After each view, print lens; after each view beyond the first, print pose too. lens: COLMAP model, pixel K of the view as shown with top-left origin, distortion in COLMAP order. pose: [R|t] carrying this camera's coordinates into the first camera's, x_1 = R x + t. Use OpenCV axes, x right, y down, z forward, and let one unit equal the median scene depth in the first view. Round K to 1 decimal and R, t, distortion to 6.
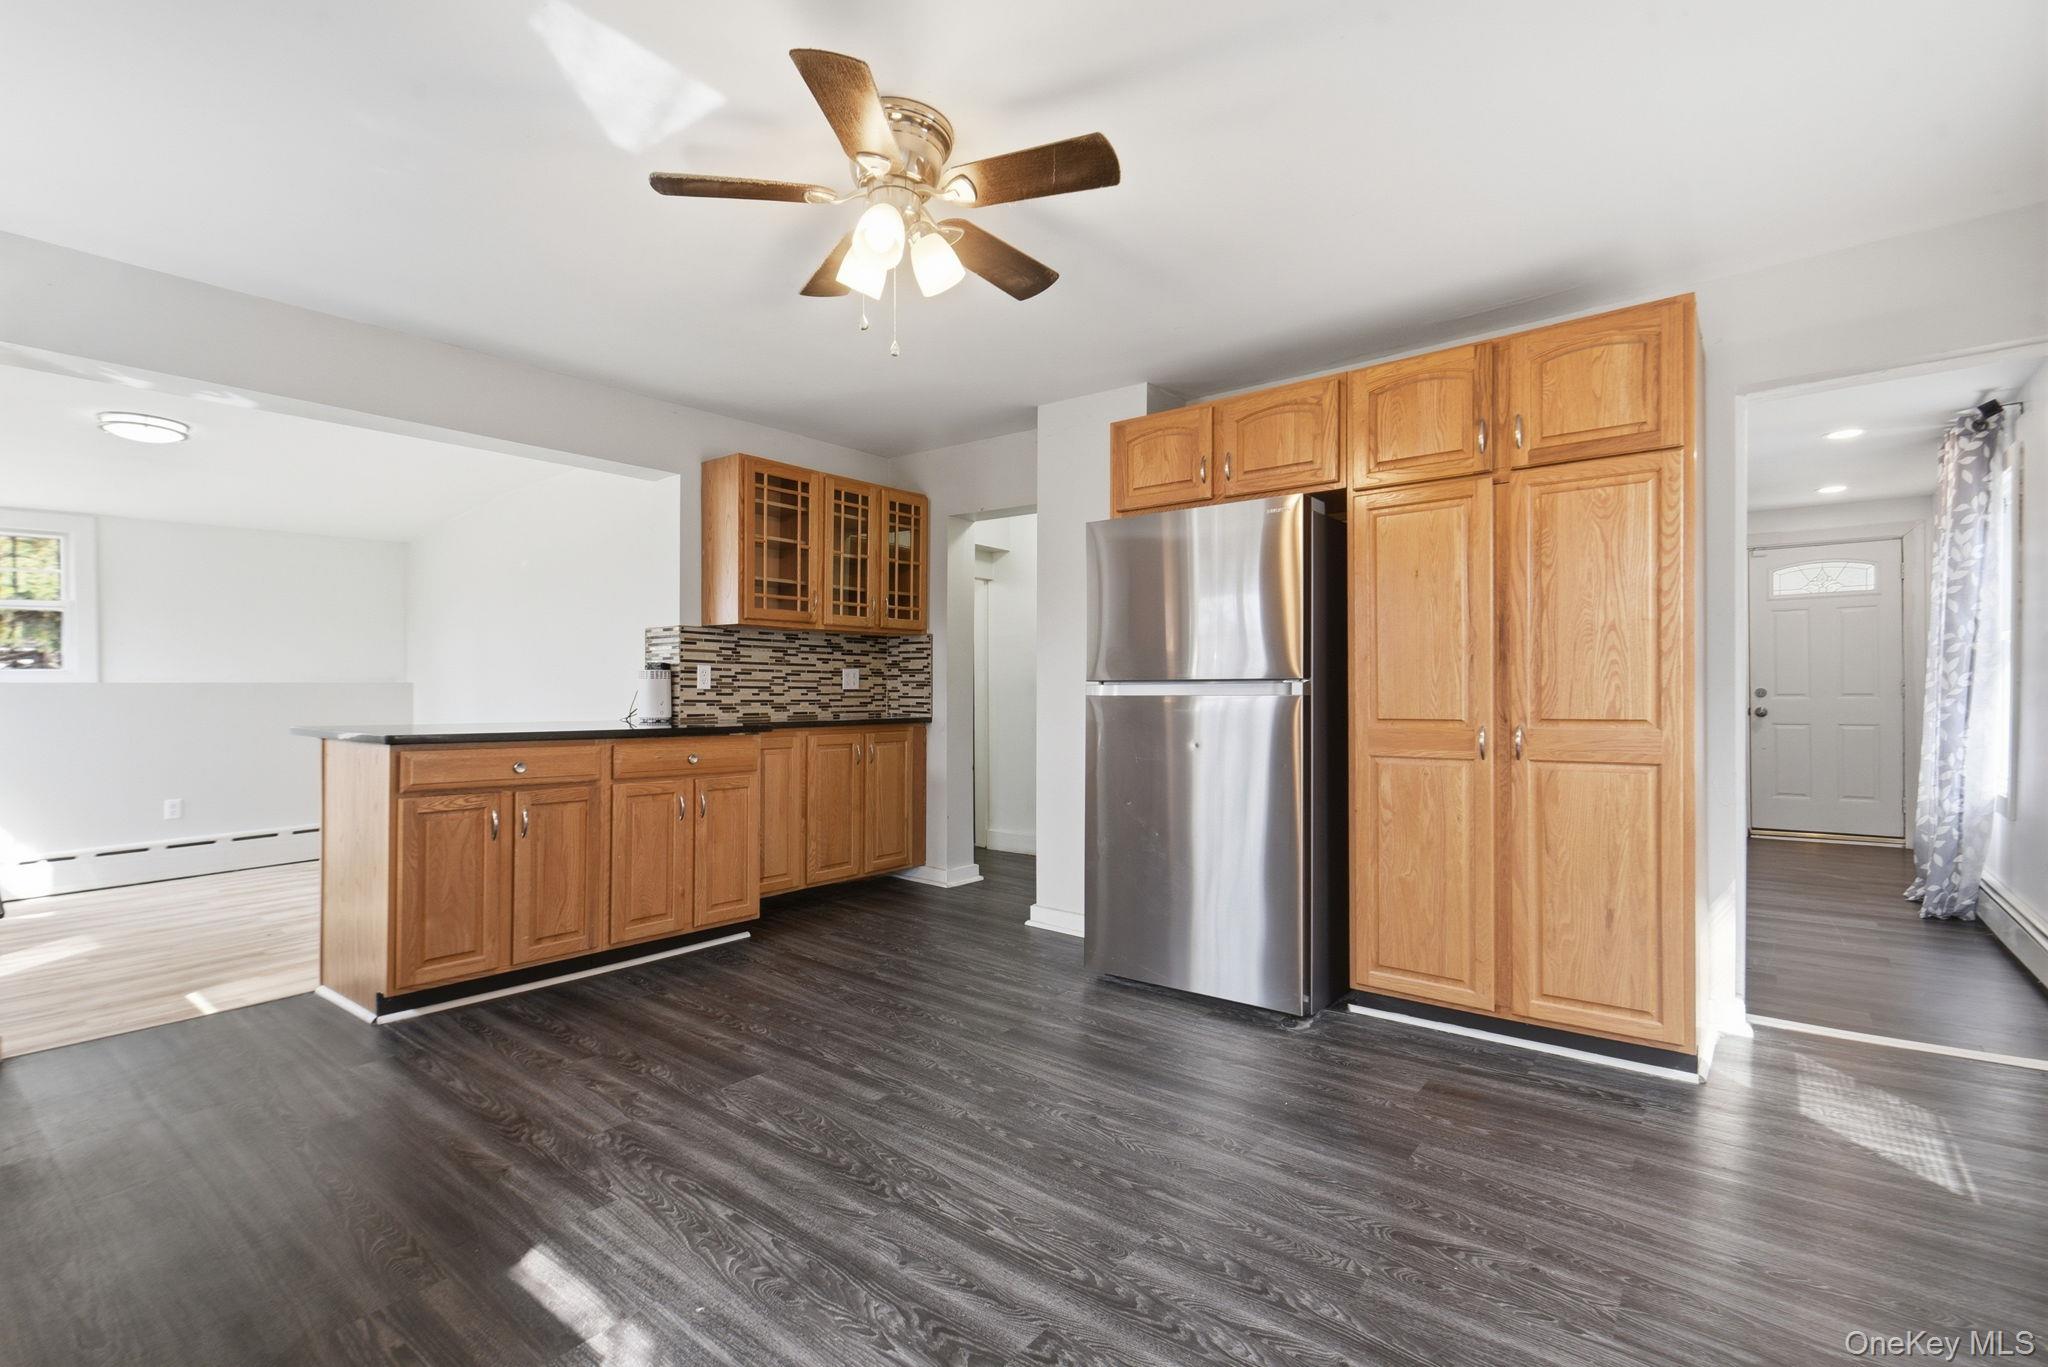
lens RADIAL K [[934.1, 0, 1013.8], [0, 934.1, 681.6], [0, 0, 1]] dist [-0.004921, -0.001290]
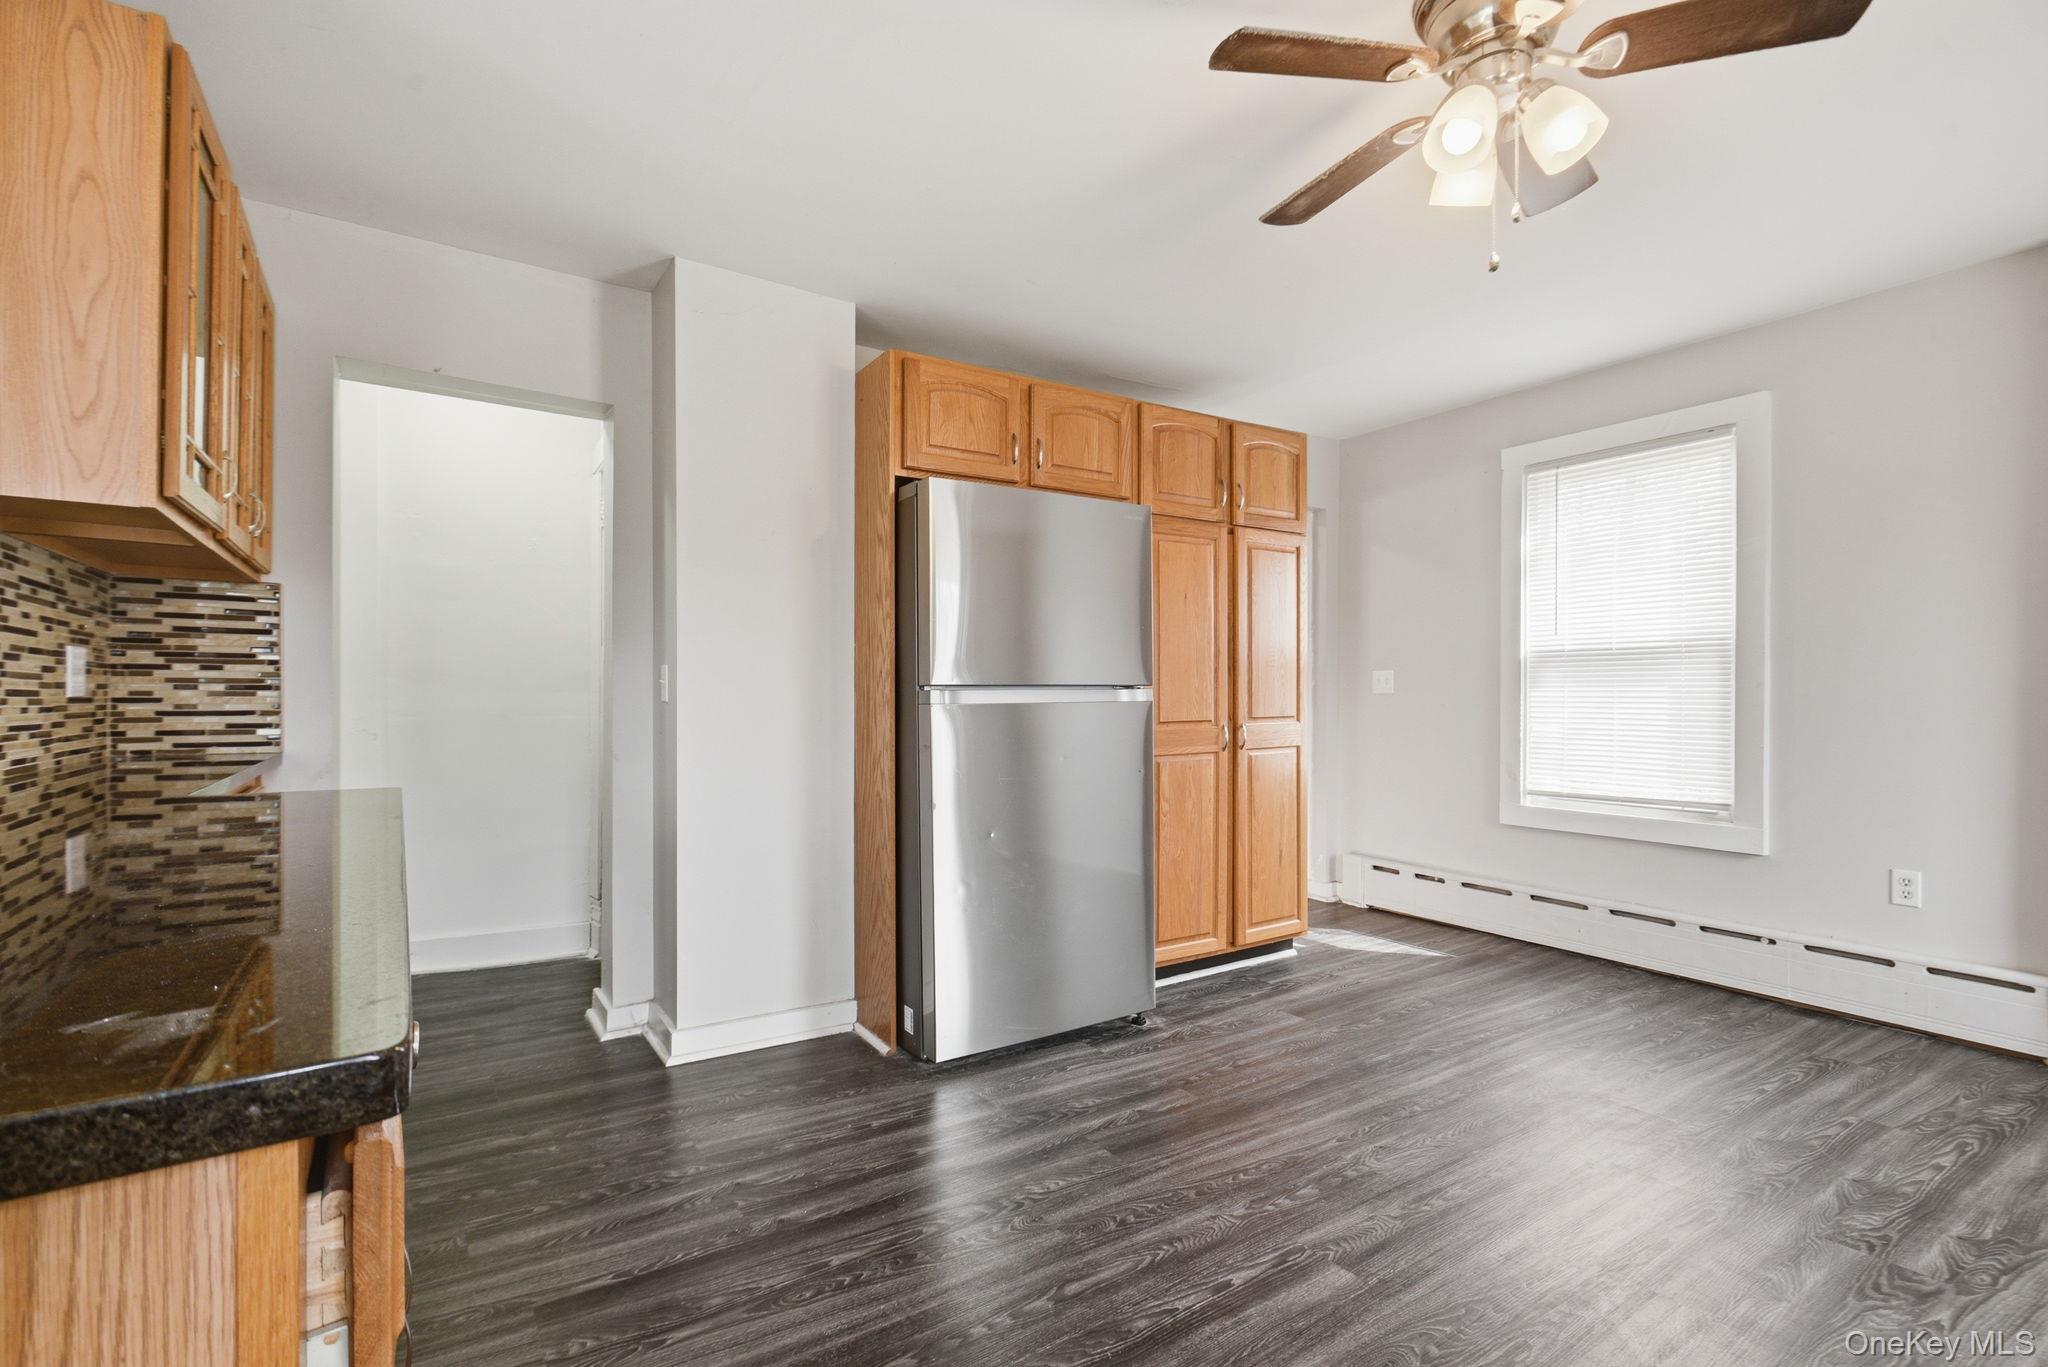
lens RADIAL K [[913.3, 0, 1028.0], [0, 913.3, 693.0], [0, 0, 1]] dist [-0.001093, -0.002175]
pose [[0.321292, 0.000729, 0.946980, -0.563637], [-0.007463, 0.999971, 0.001762, 0.003595], [-0.946951, -0.007633, 0.321288, 0.646862]]
